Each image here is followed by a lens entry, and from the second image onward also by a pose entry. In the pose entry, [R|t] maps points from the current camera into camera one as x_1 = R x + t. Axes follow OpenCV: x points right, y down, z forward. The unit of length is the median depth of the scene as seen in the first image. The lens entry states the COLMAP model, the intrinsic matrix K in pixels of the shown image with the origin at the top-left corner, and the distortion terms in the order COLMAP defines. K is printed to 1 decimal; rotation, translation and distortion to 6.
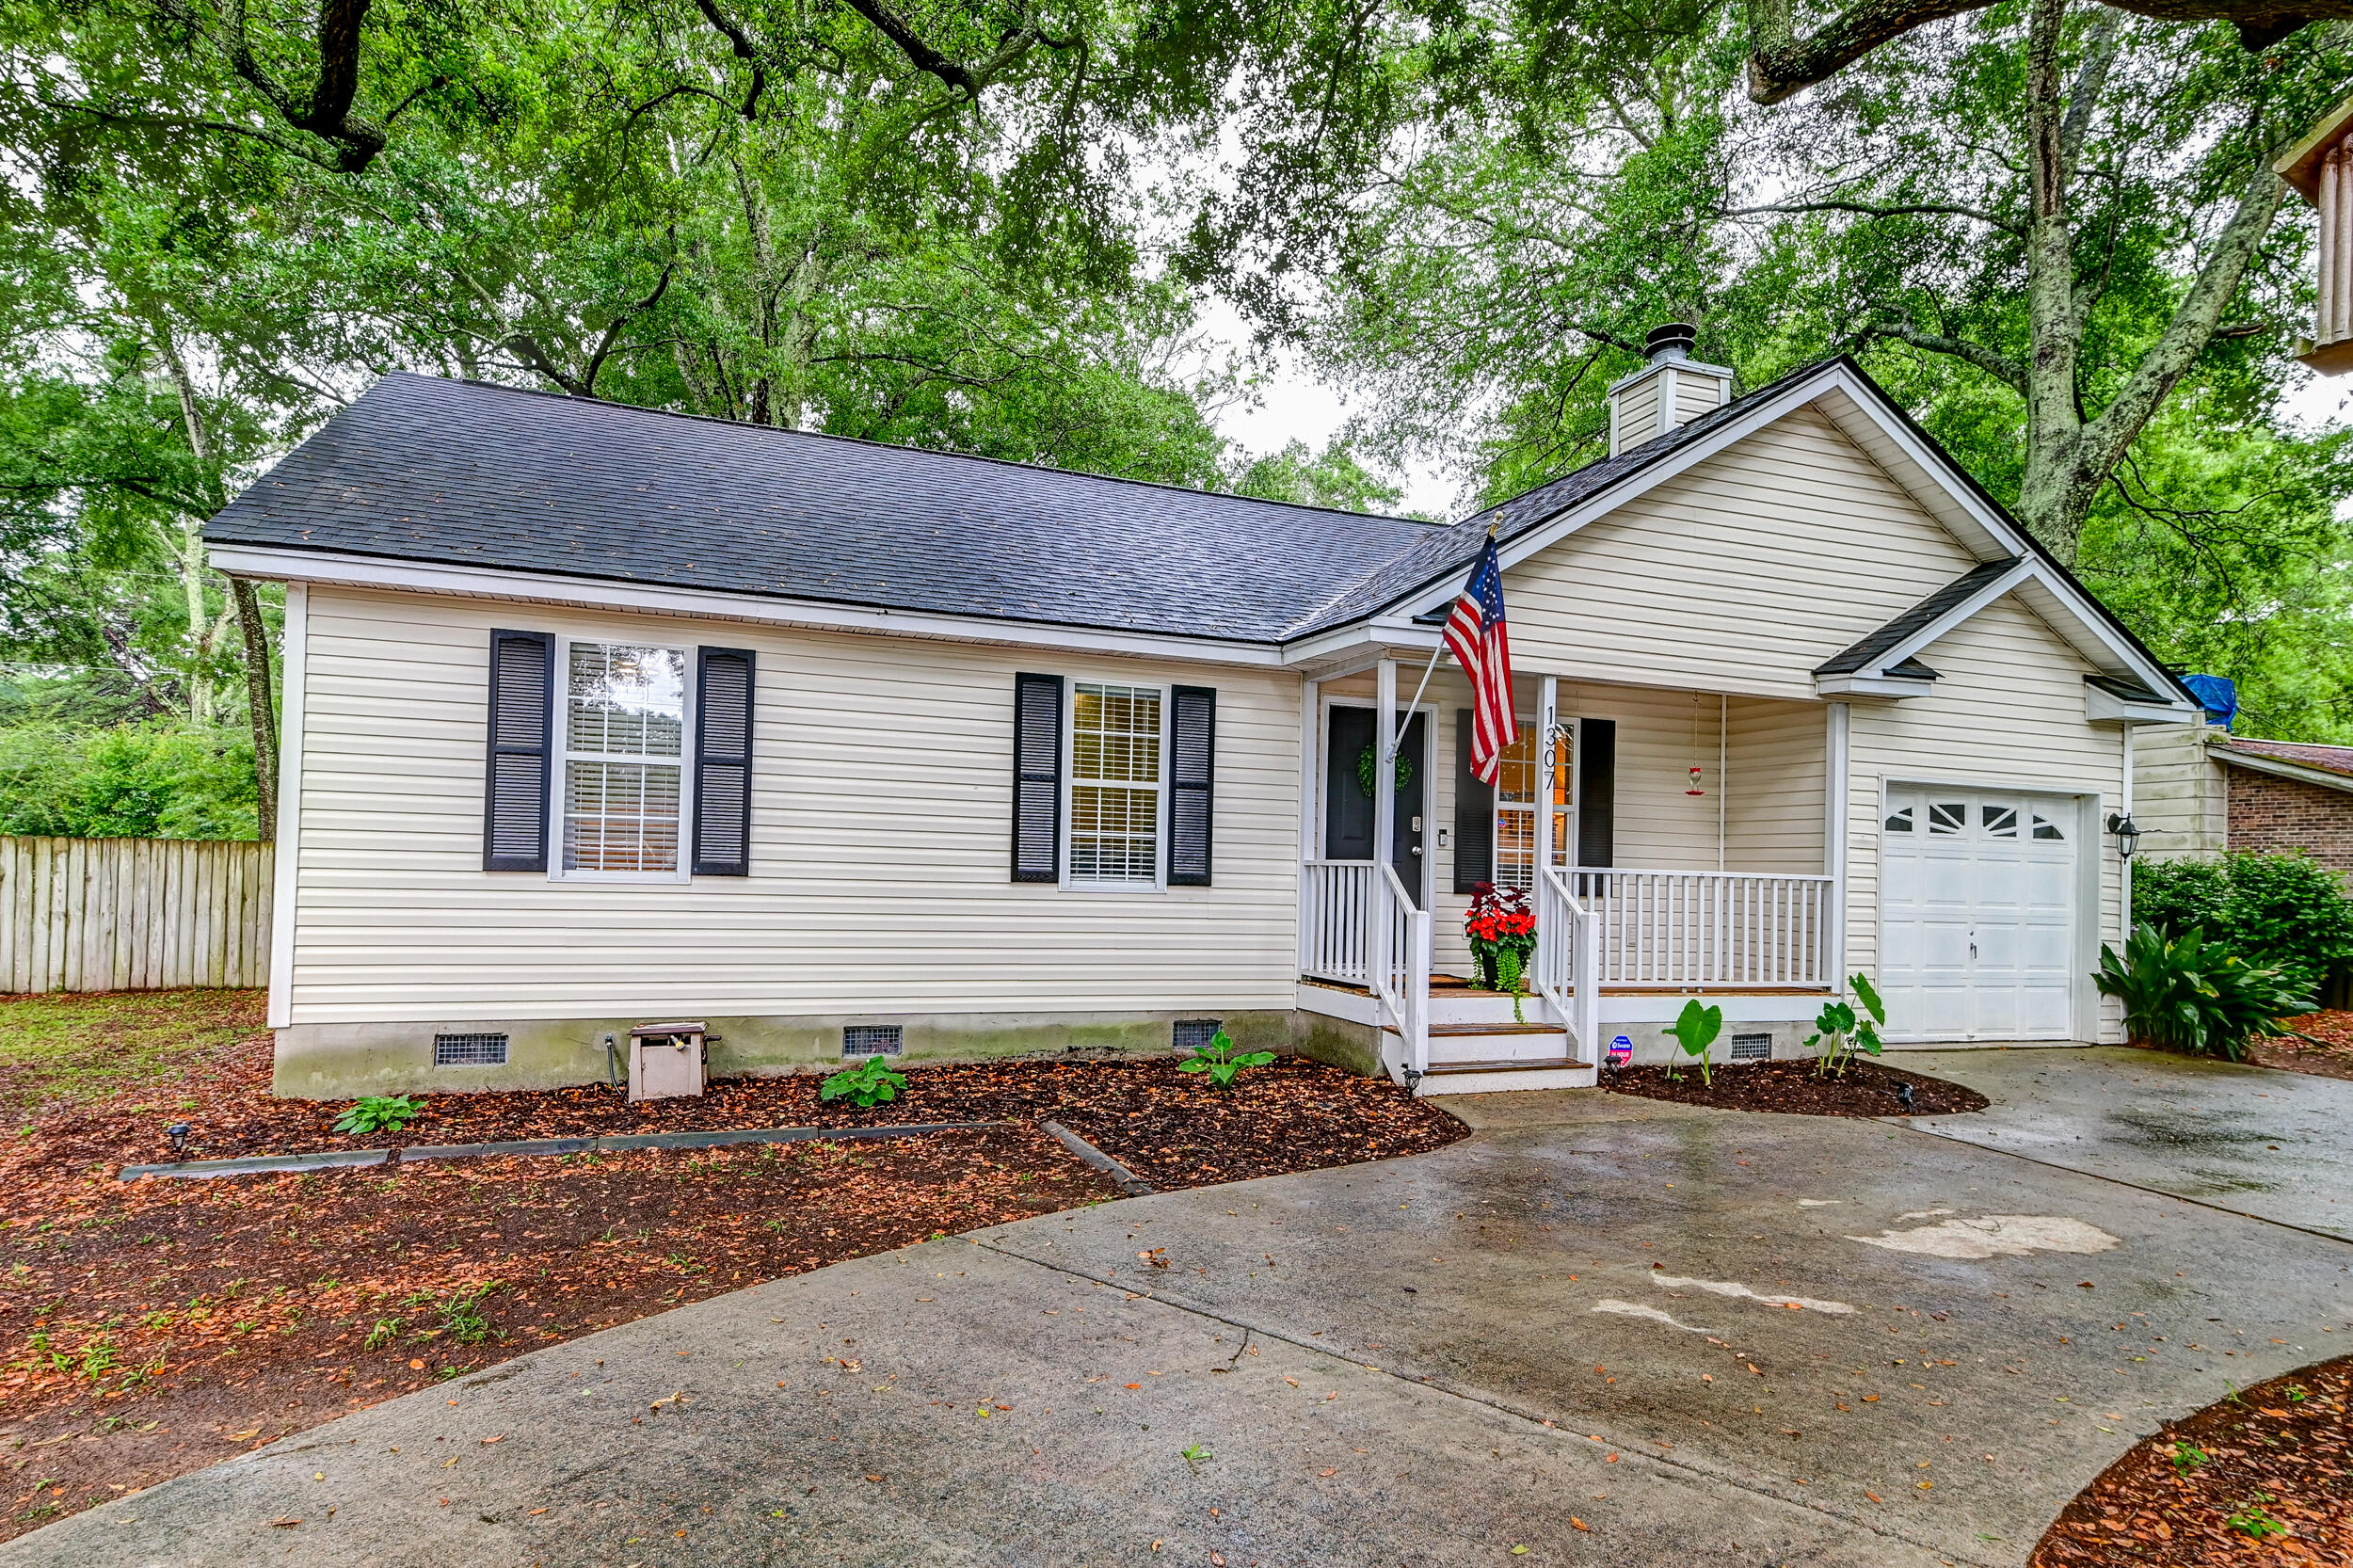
lens RADIAL K [[1272.5, 0, 1146.2], [0, 1272.5, 822.7], [0, 0, 1]] dist [0.036811, 0.004255]
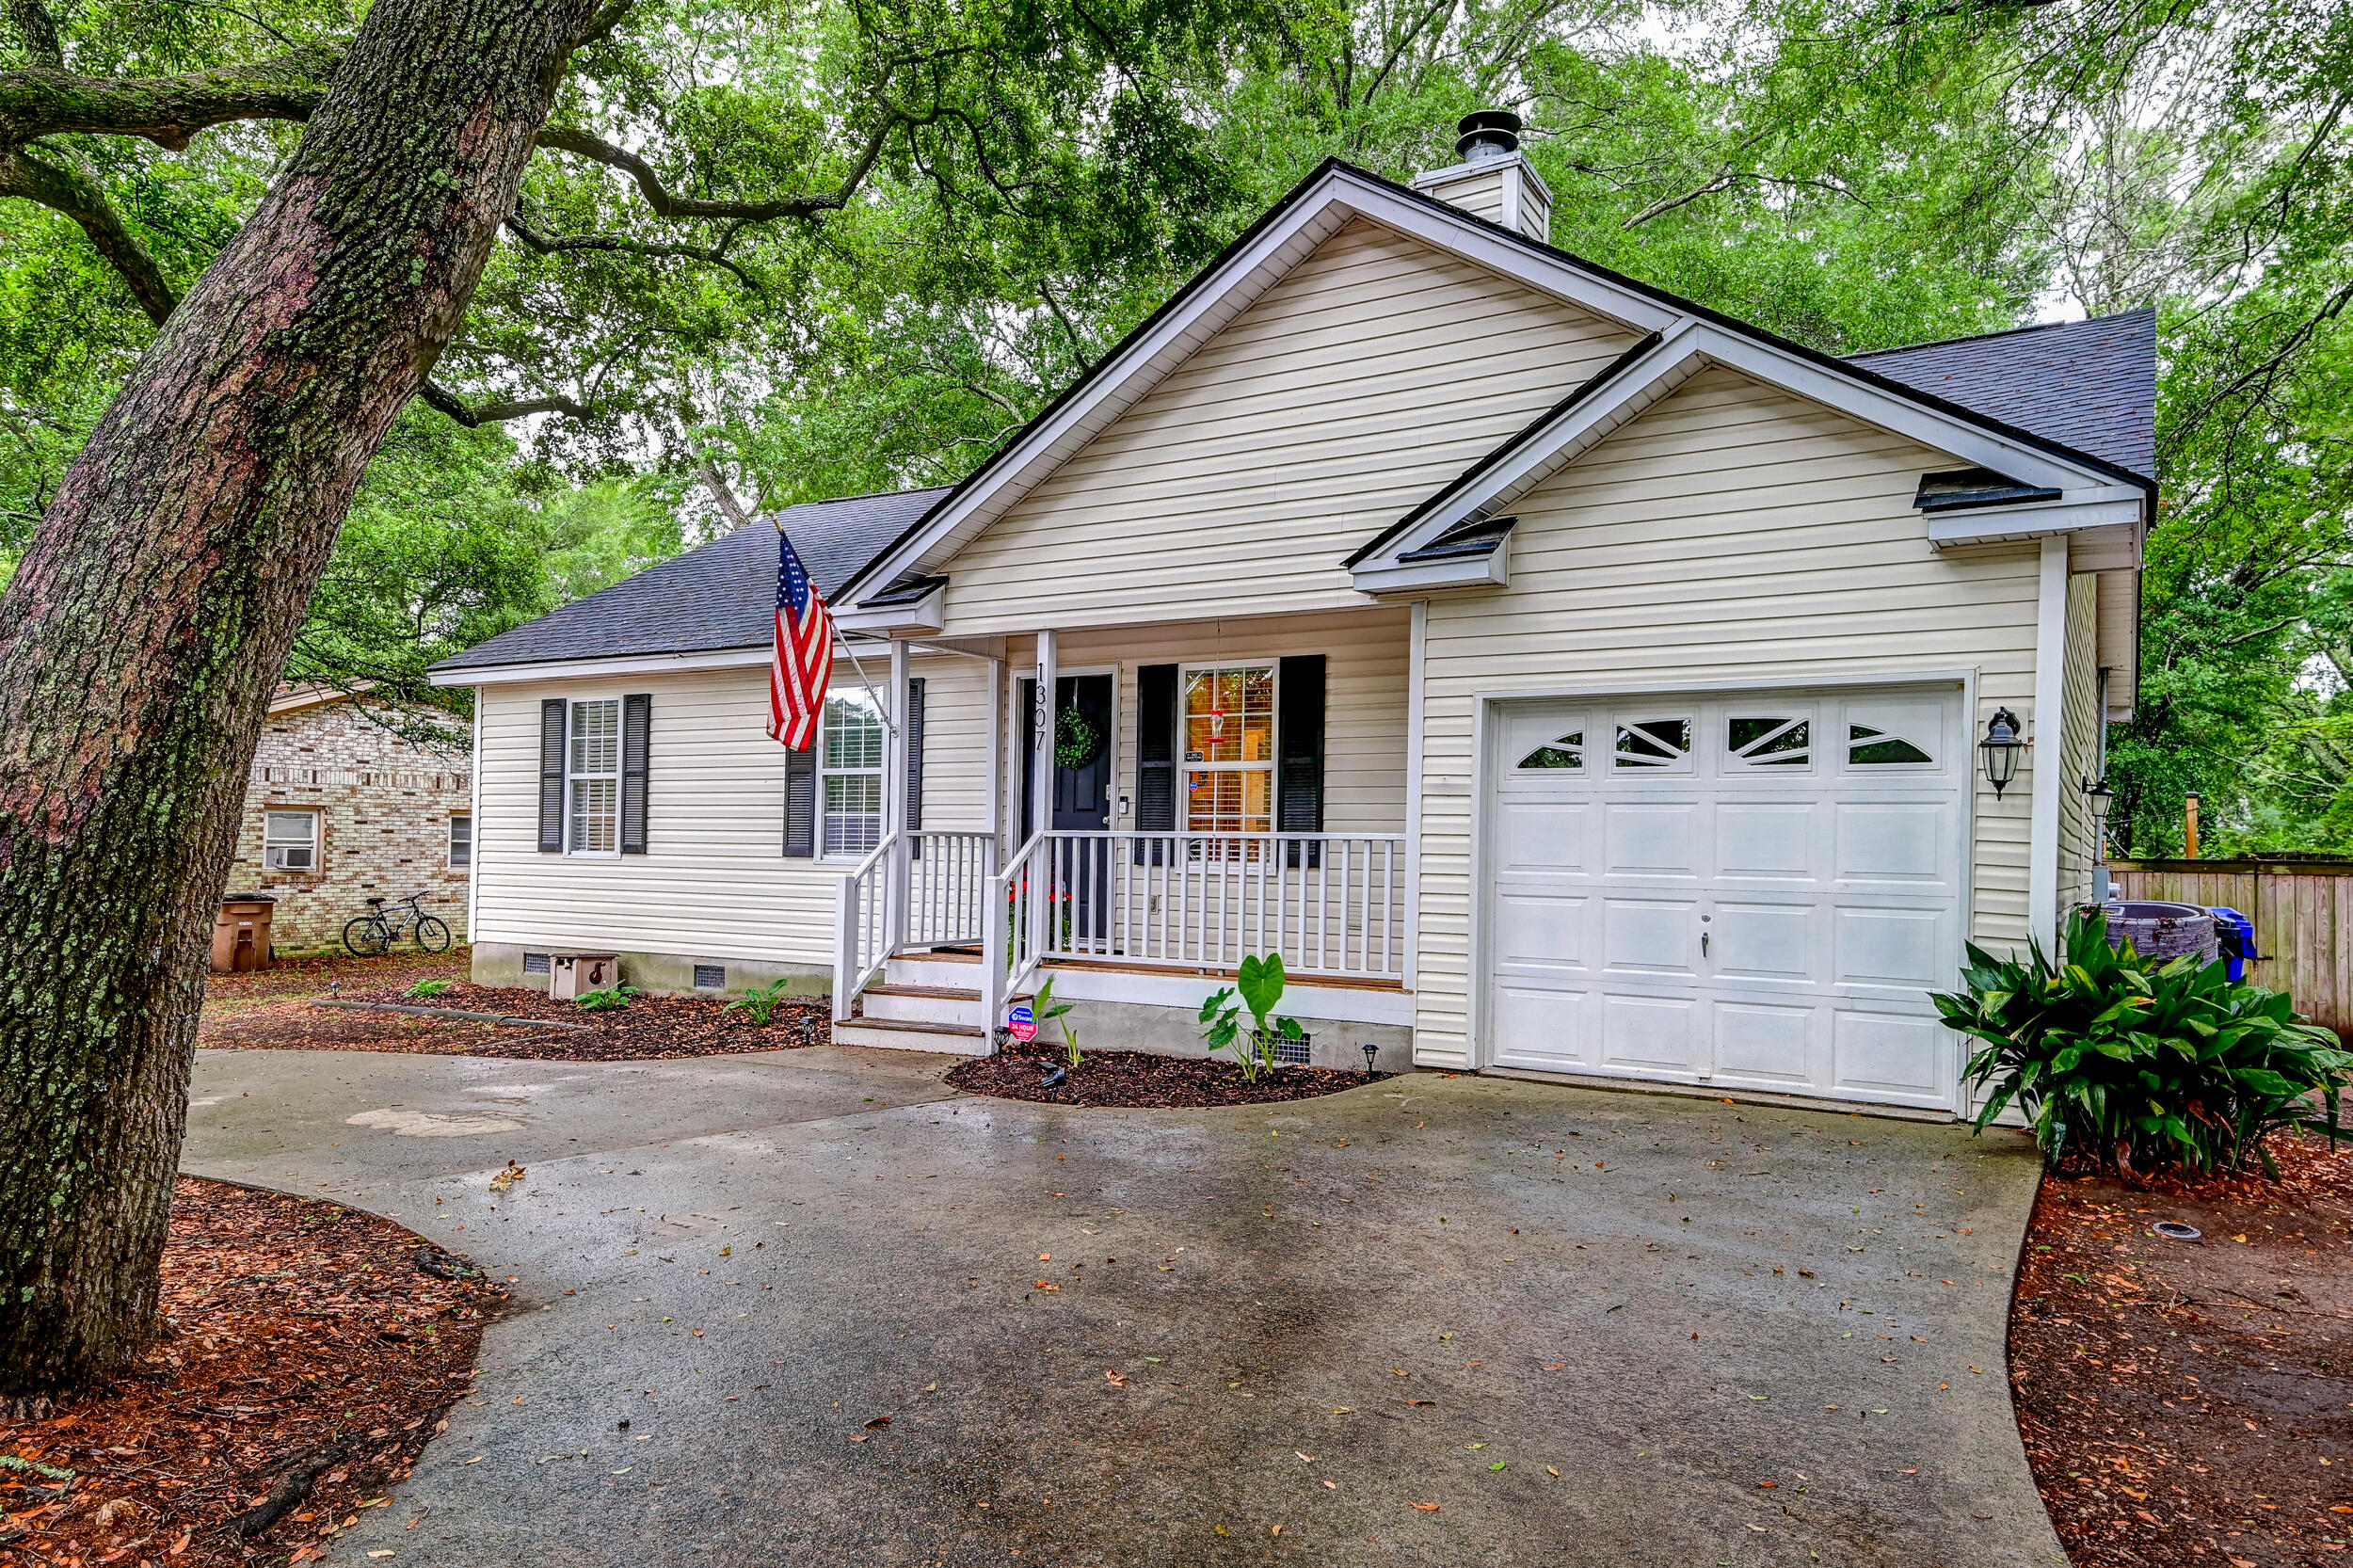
lens RADIAL K [[1467.2, 0, 1194.3], [0, 1467.2, 812.3], [0, 0, 1]] dist [0.074422, 0.001050]
pose [[0.630424, -0.038257, -0.775307, 1.186239], [0.032255, 0.999213, -0.023078, 0.046875], [0.775580, -0.010459, 0.631162, 0.380910]]
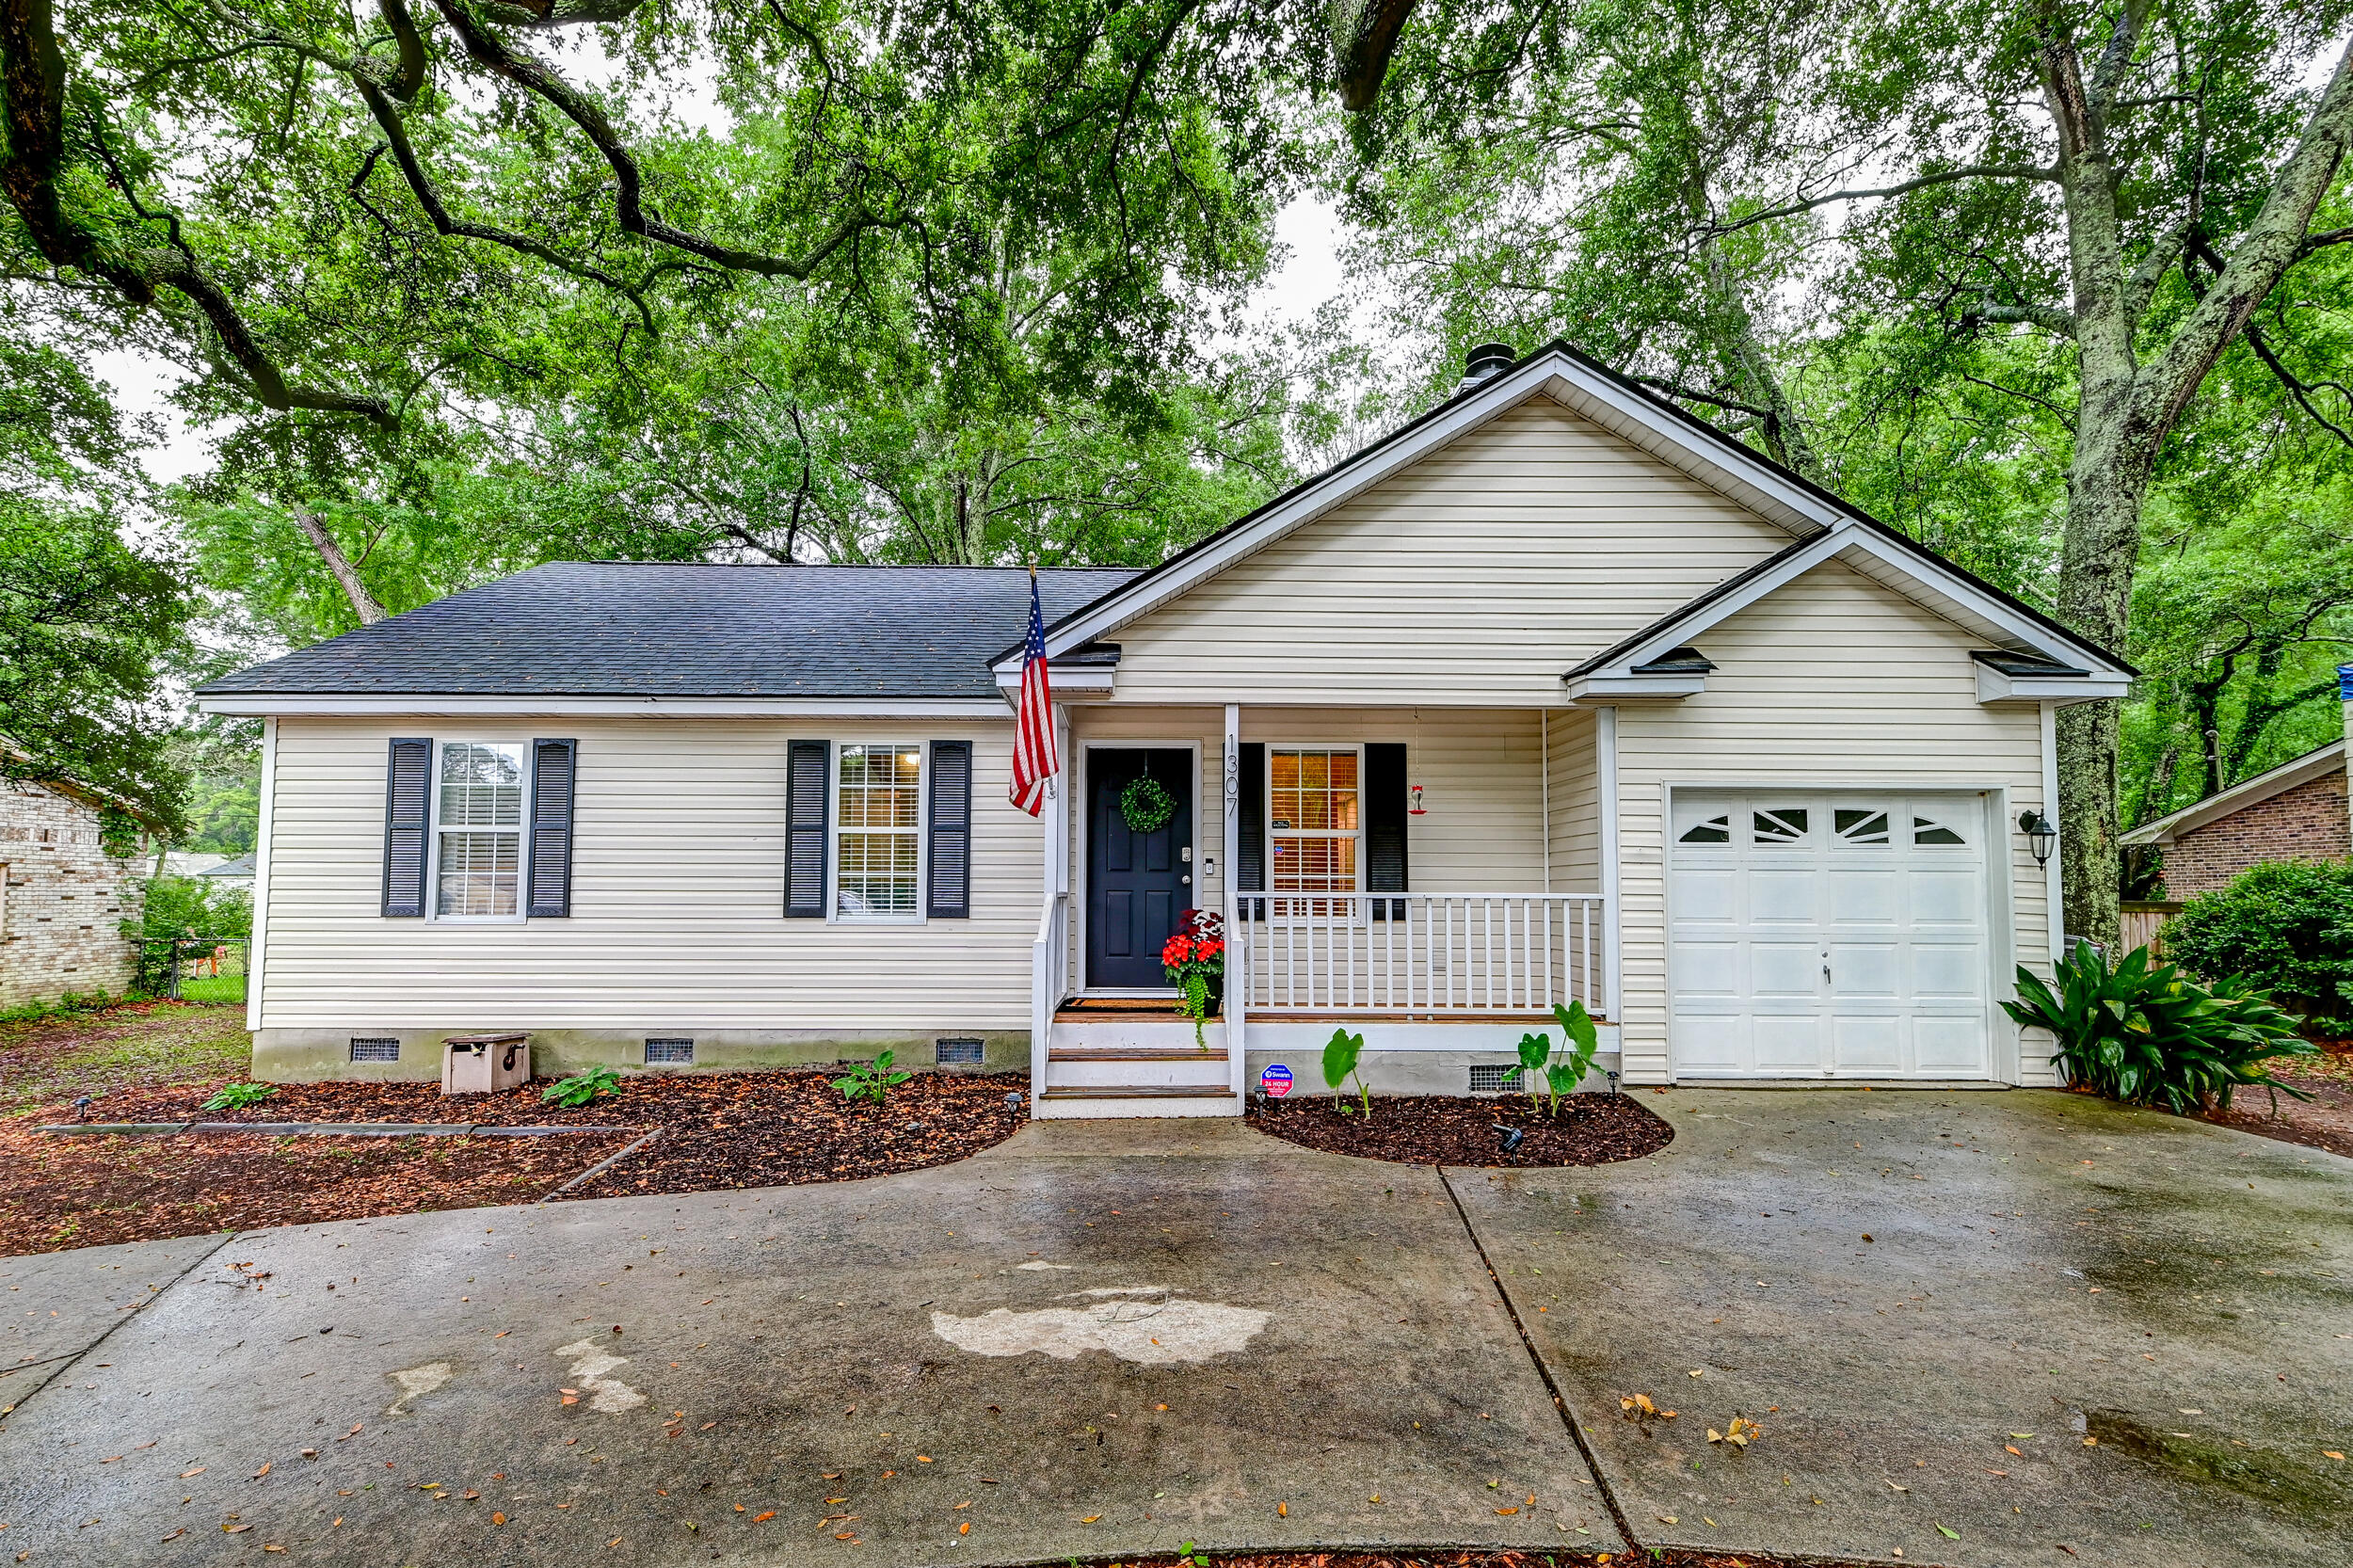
lens RADIAL K [[1017.9, 0, 1148.2], [0, 1017.9, 823.9], [0, 0, 1]] dist [0.014832, -0.004985]
pose [[0.939566, -0.049137, -0.338822, 0.504145], [0.034892, 0.998237, -0.048009, 0.015861], [0.340584, 0.033285, 0.939625, 0.211749]]
